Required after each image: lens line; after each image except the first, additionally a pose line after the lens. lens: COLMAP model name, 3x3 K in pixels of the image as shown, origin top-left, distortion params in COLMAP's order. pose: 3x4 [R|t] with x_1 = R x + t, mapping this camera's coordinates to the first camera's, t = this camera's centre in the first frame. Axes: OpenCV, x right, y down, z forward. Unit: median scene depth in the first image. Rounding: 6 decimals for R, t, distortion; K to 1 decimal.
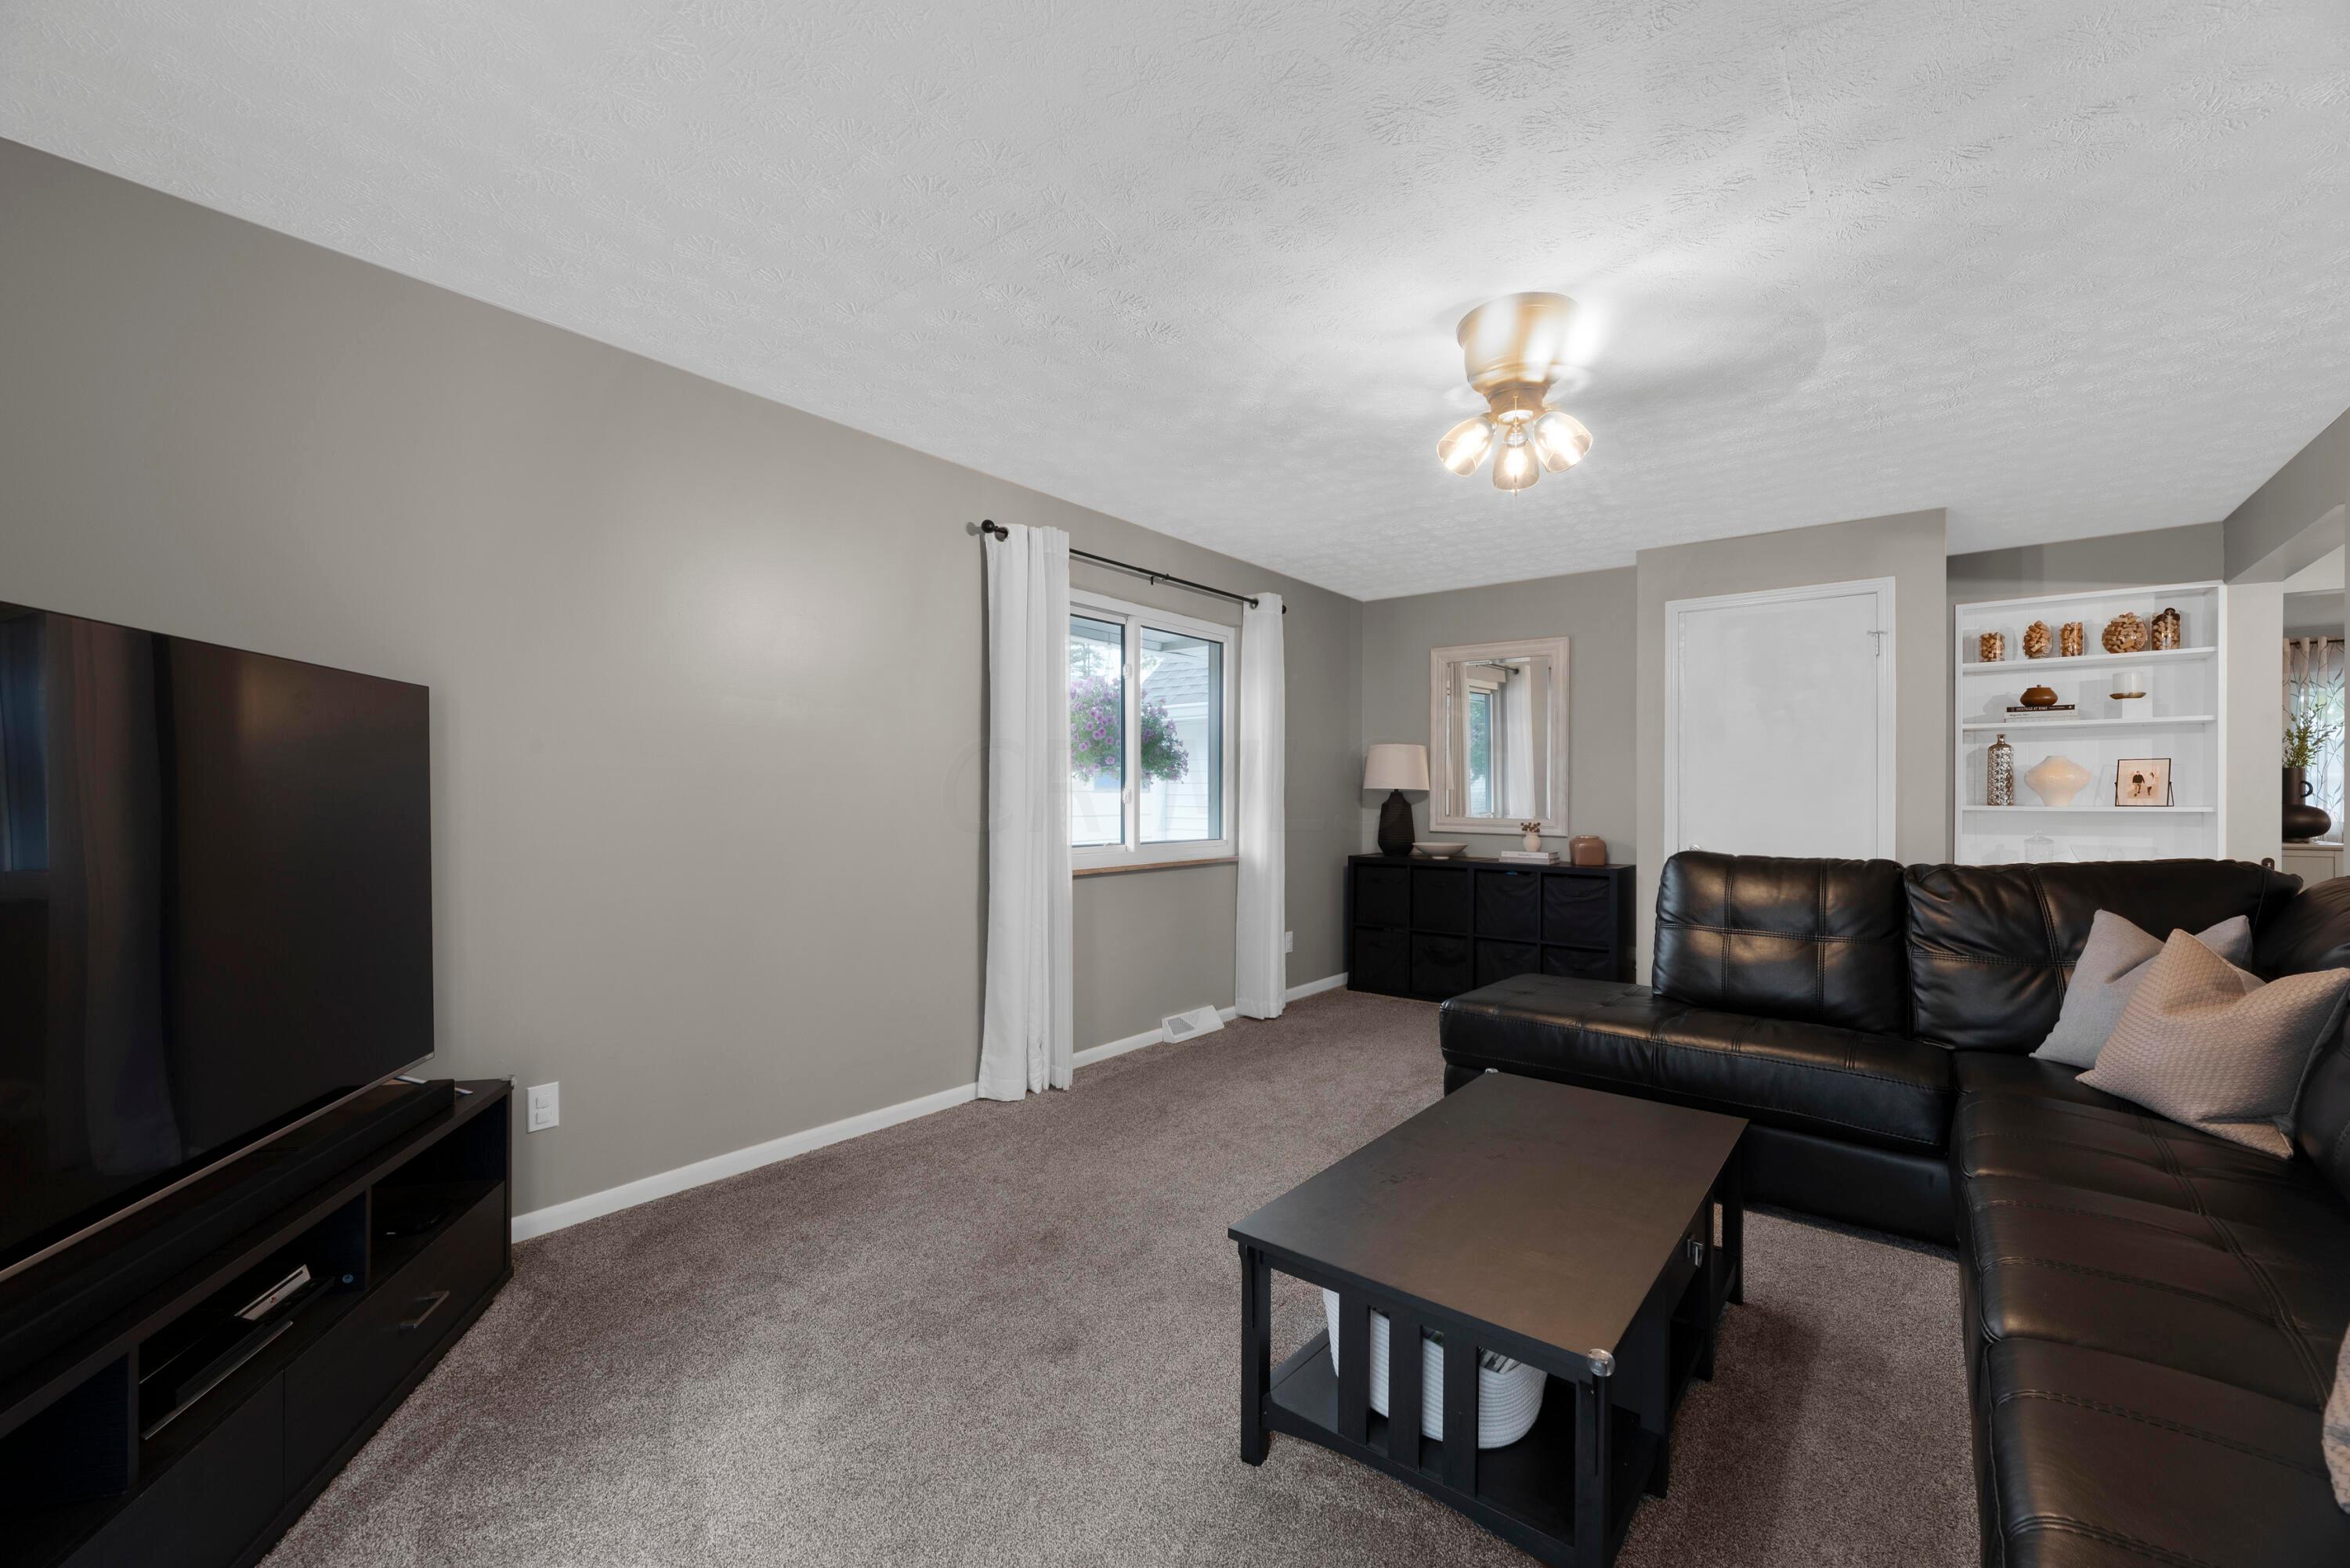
lens RADIAL K [[957.9, 0, 1195.2], [0, 957.9, 776.9], [0, 0, 1]] dist [-0.001080, -0.000206]
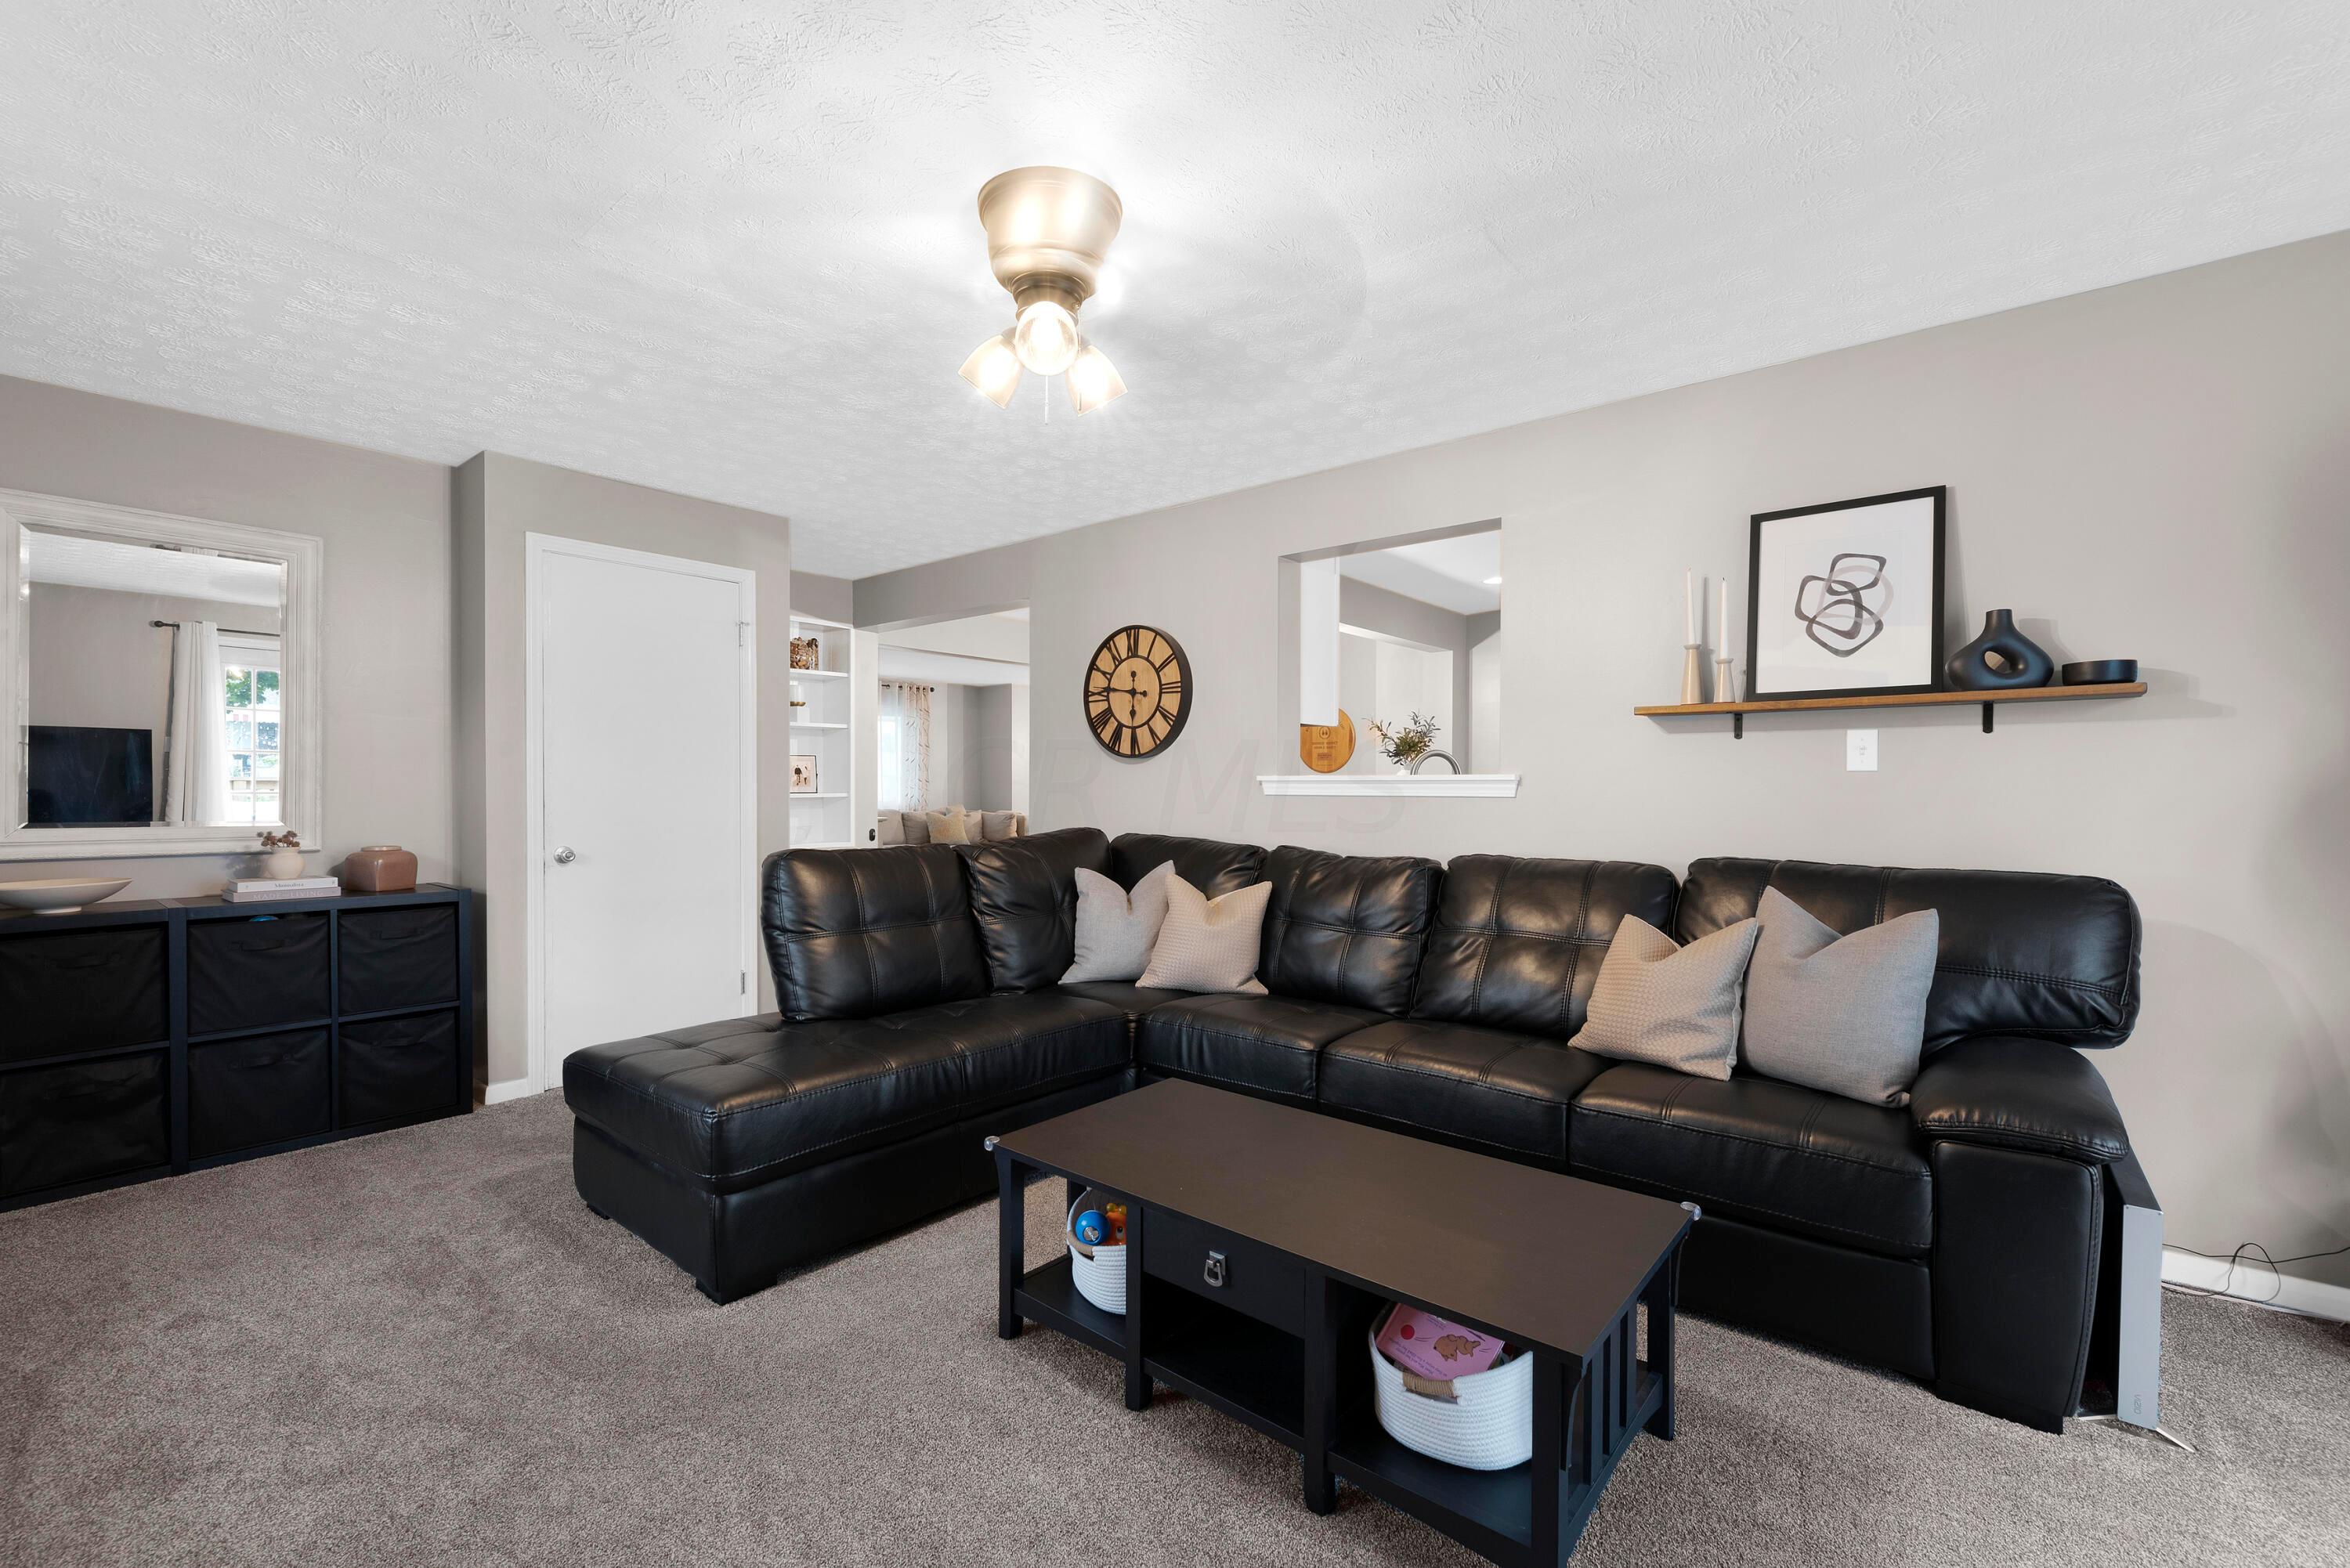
lens RADIAL K [[957.9, 0, 1191.3], [0, 957.9, 794.4], [0, 0, 1]] dist [-0.001080, -0.000206]
pose [[0.053617, -0.012255, 0.998486, -0.240012], [-0.017744, 0.999755, 0.013224, 0.006649], [-0.998404, -0.018426, 0.053387, 0.422214]]
